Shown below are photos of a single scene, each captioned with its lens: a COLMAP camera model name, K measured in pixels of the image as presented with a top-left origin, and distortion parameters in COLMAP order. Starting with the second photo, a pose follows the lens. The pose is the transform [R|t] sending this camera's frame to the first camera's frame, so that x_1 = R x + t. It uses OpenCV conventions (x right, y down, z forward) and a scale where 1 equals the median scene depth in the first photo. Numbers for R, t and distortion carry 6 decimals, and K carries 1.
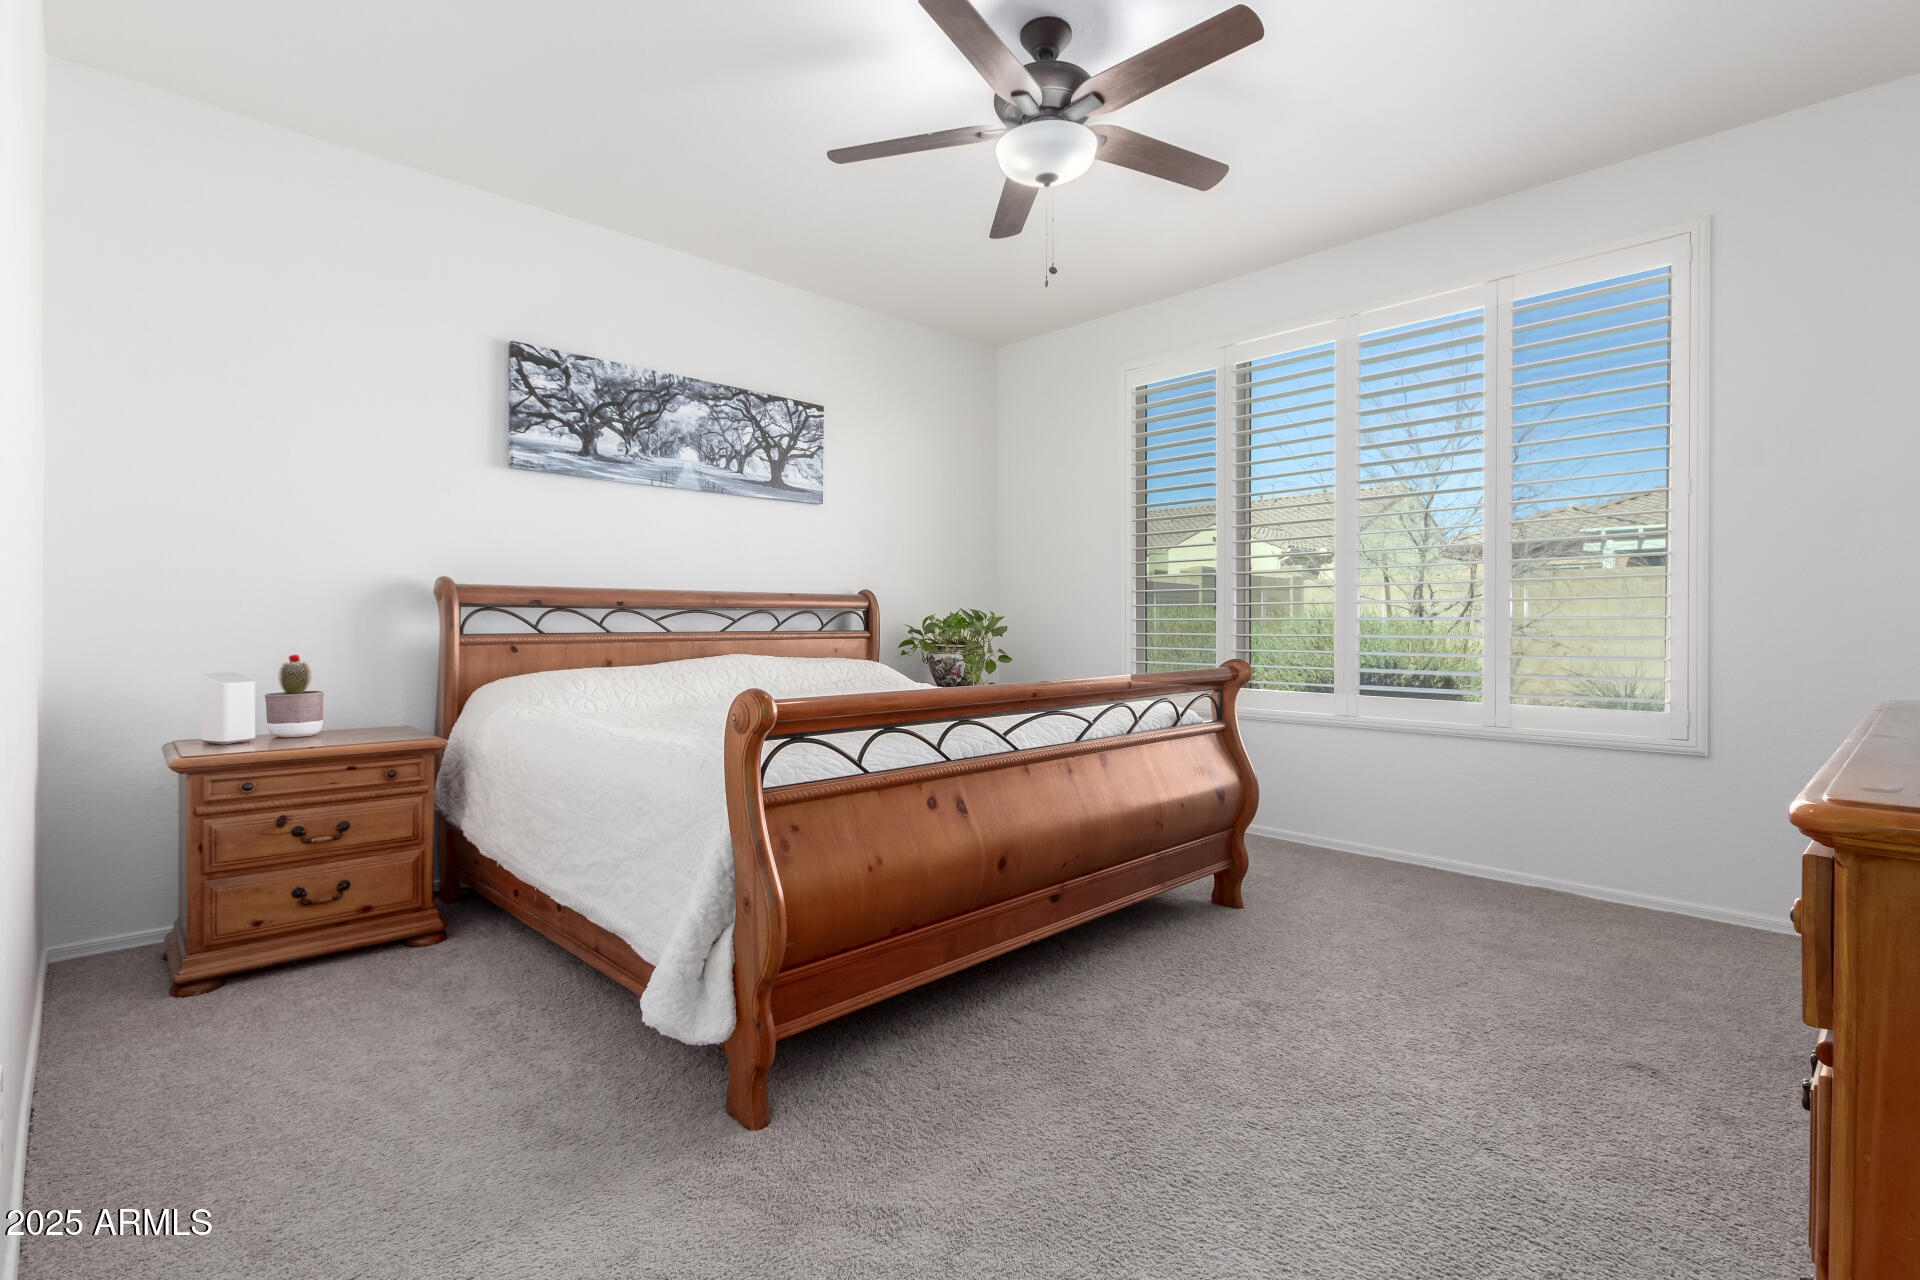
lens RADIAL K [[891.0, 0, 960.0], [0, 891.0, 640.0], [0, 0, 1]] dist [-0.000274, -0.000868]
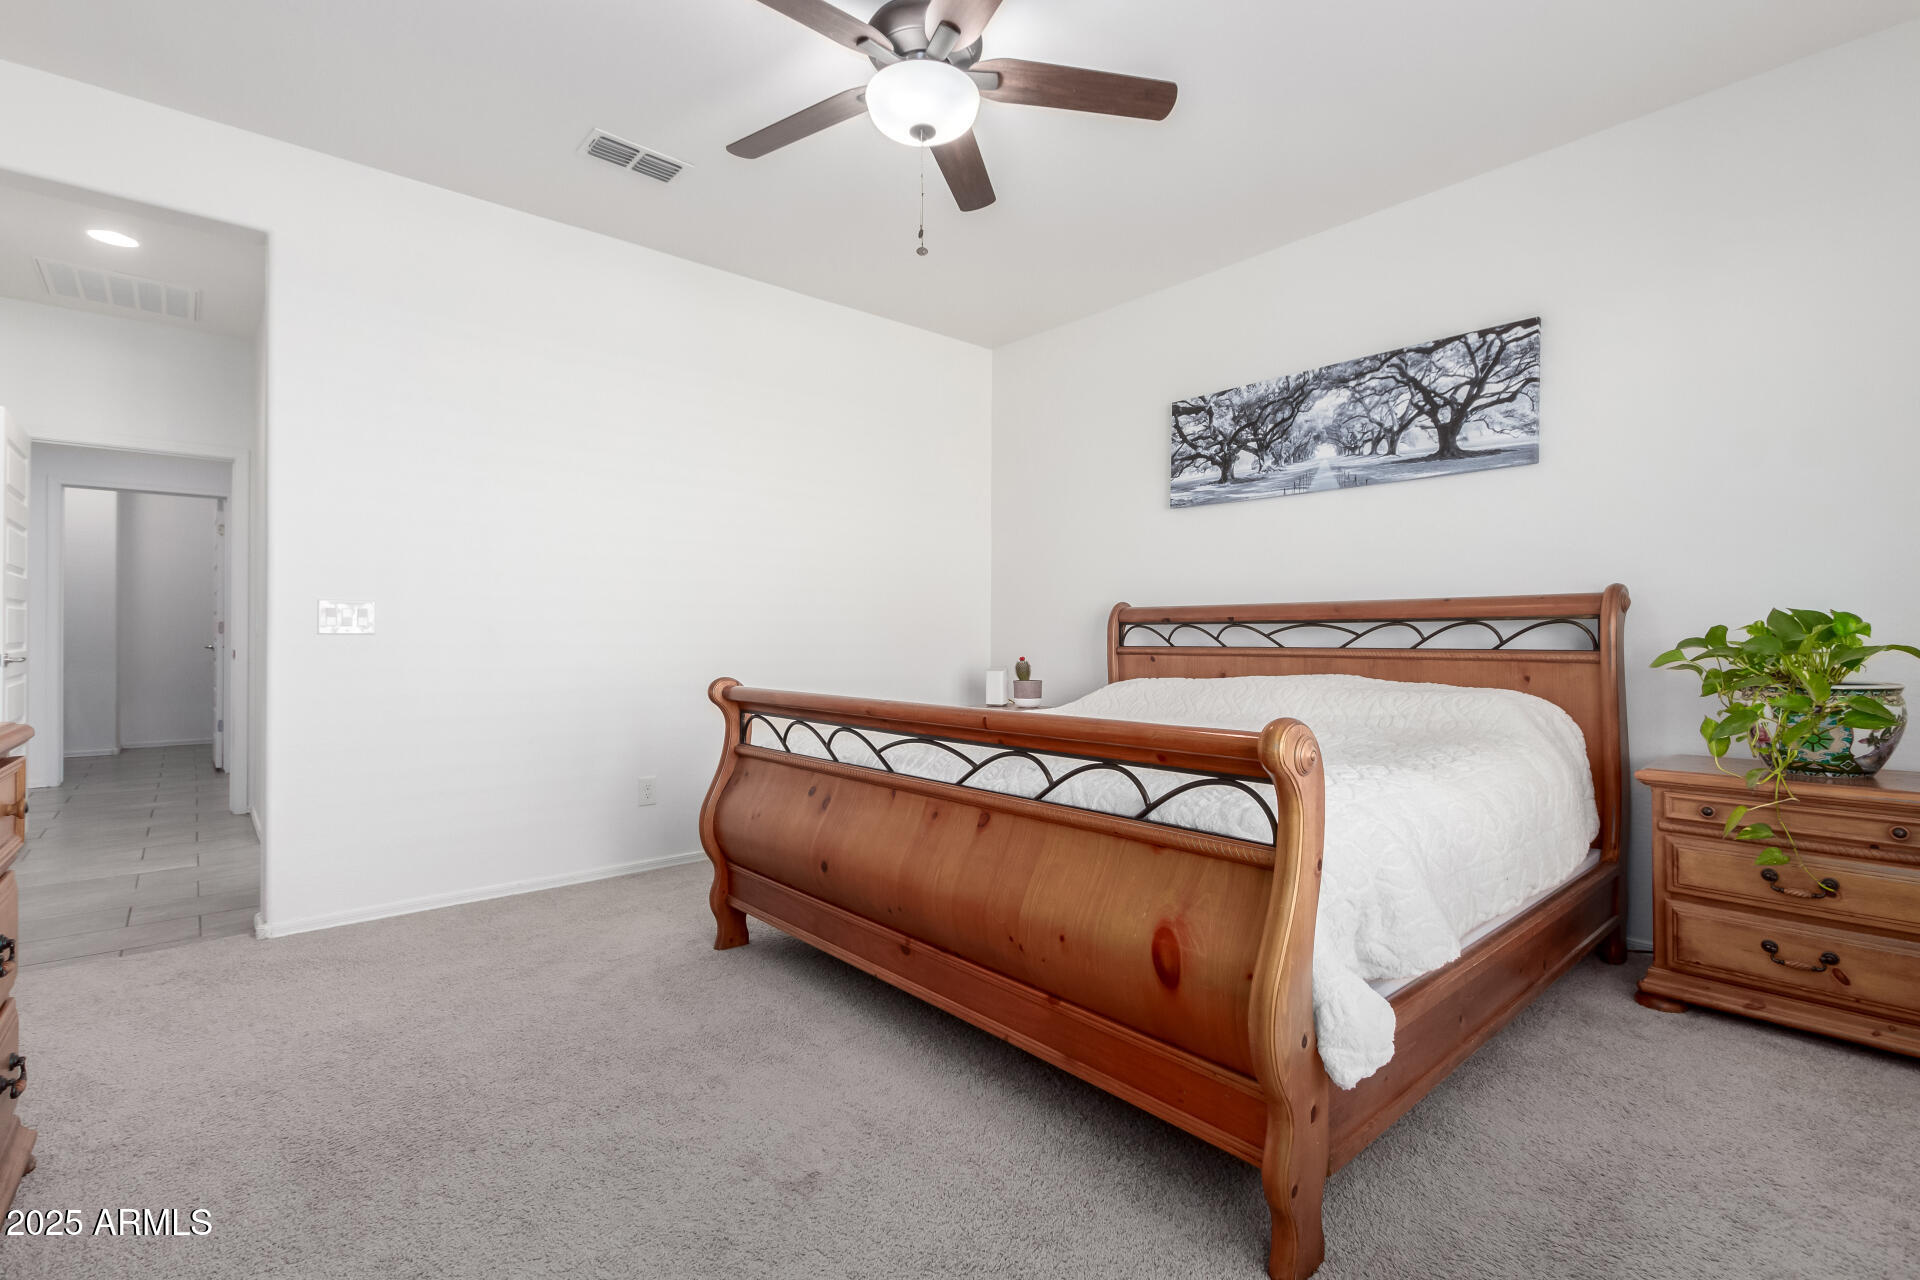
lens RADIAL K [[873.9, 0, 960.0], [0, 873.9, 640.0], [0, 0, 1]] dist [0.010462, -0.000154]
pose [[-0.052773, 0.004855, -0.998595, 0.623037], [-0.020416, 0.999774, 0.005940, -0.015156], [0.998398, 0.020701, -0.052662, 0.703249]]
